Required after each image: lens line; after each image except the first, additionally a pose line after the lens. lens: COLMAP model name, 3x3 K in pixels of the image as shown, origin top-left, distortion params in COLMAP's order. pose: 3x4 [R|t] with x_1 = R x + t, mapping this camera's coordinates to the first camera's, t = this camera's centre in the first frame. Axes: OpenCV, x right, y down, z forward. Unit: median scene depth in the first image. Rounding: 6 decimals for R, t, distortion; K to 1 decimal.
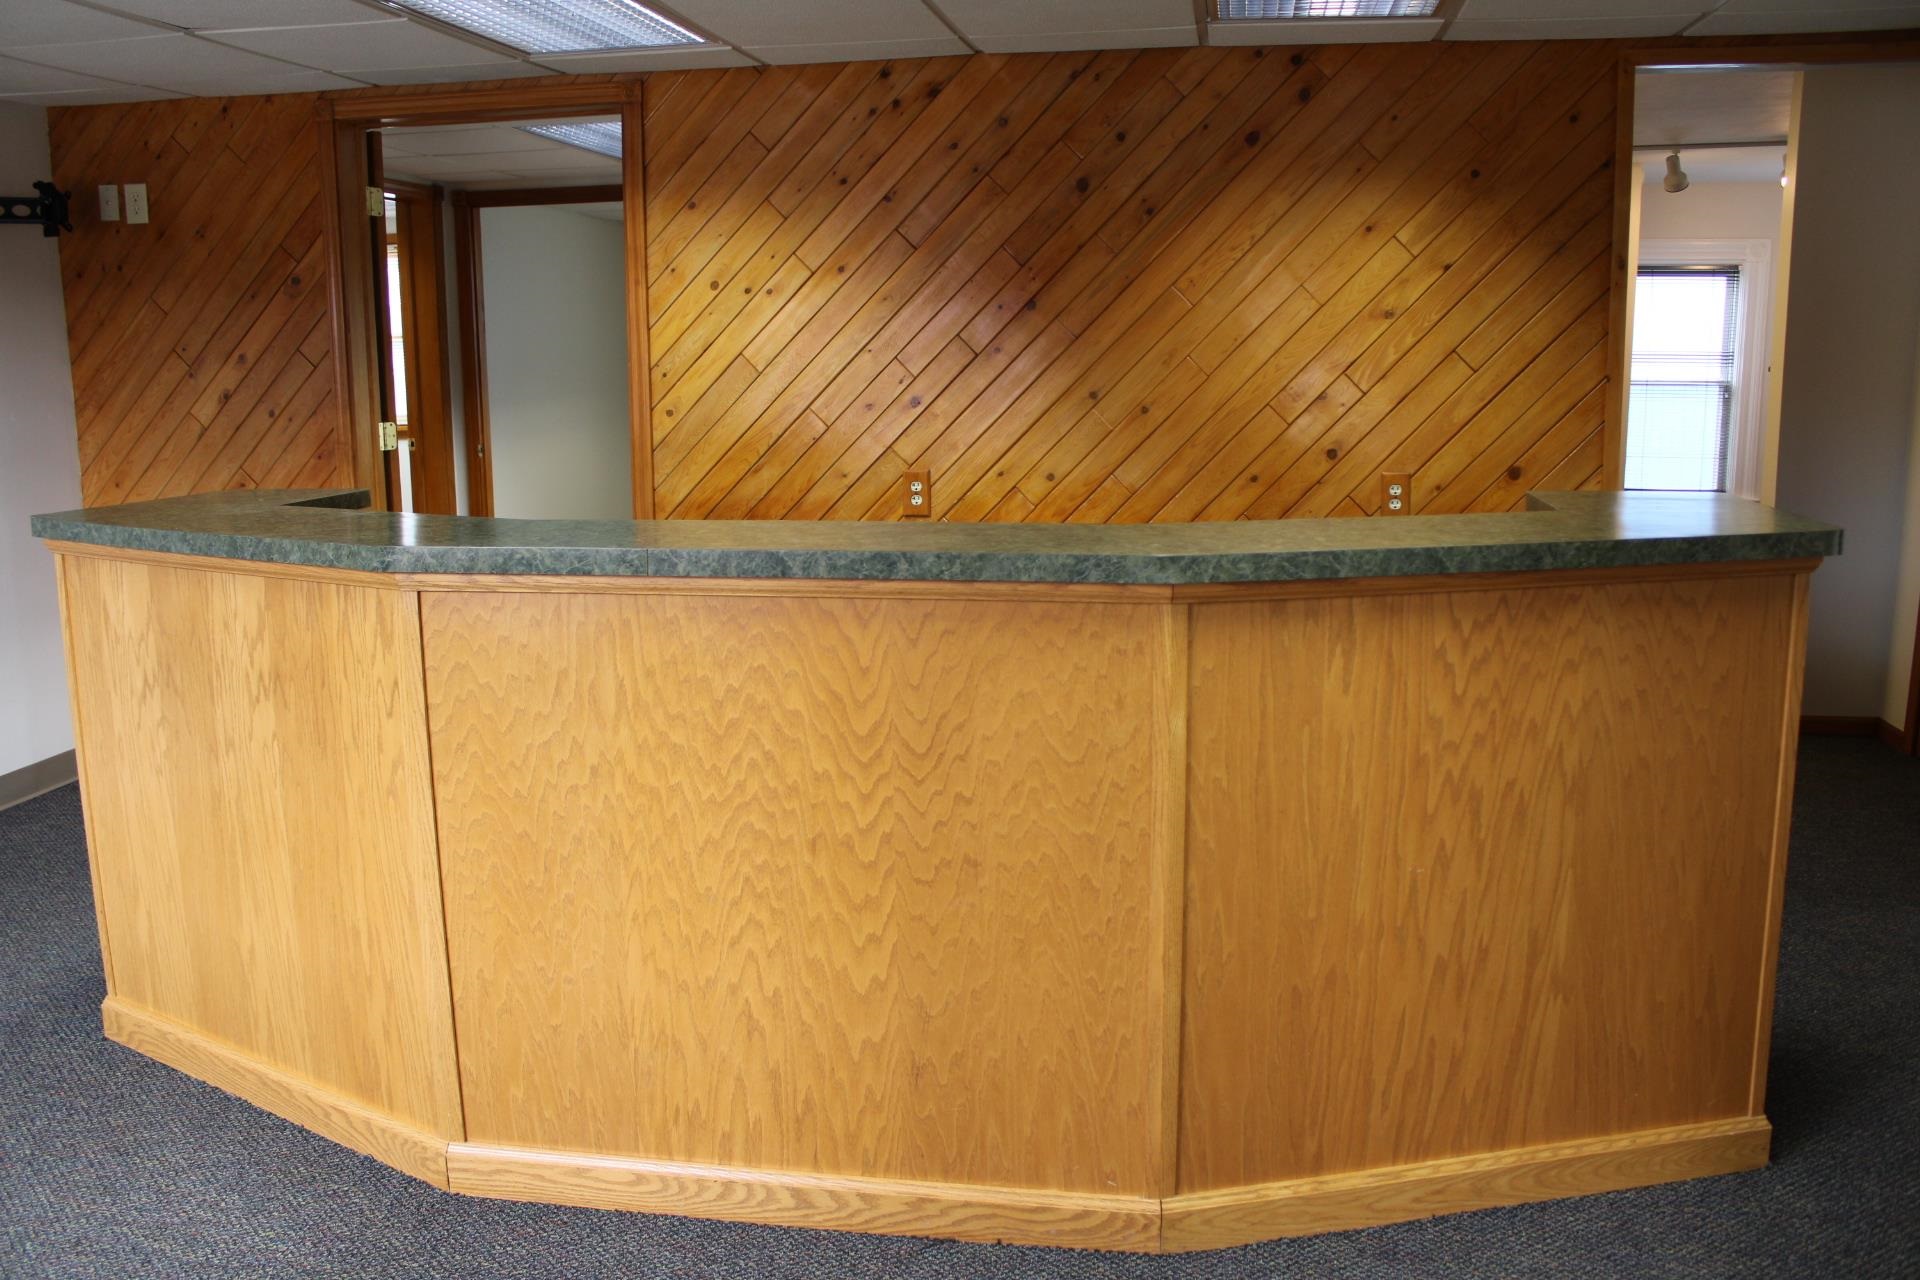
lens RADIAL K [[1575.6, 0, 948.4], [0, 1575.6, 636.3], [0, 0, 1]] dist [-0.169081, 0.154821]
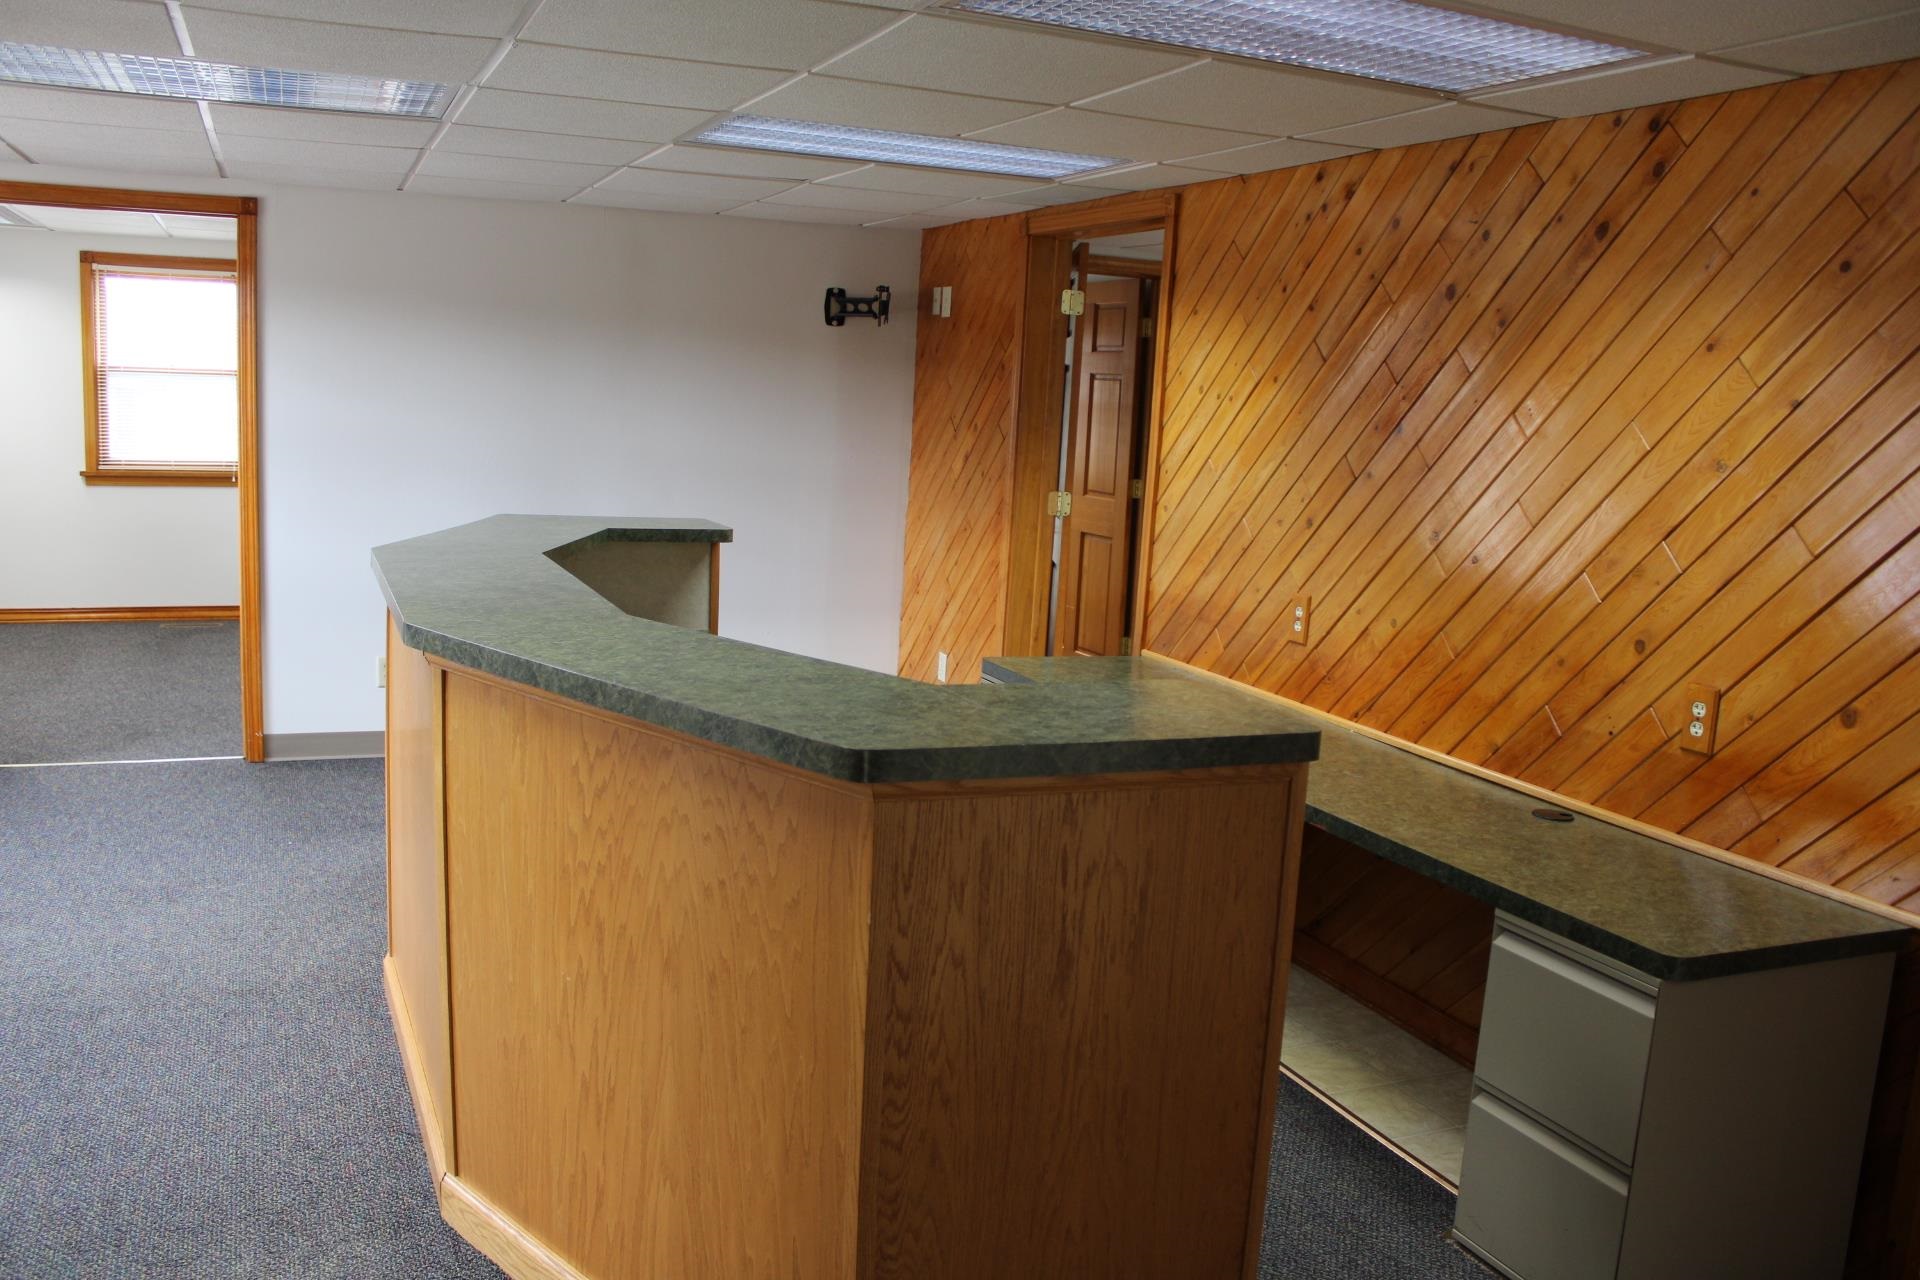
lens RADIAL K [[1575.6, 0, 948.4], [0, 1575.6, 636.3], [0, 0, 1]] dist [-0.169081, 0.154821]
pose [[0.560459, 0.164079, -0.811766, 0.648867], [-0.206220, 0.976954, 0.055090, -0.092835], [0.802097, 0.136526, 0.581379, 0.302556]]
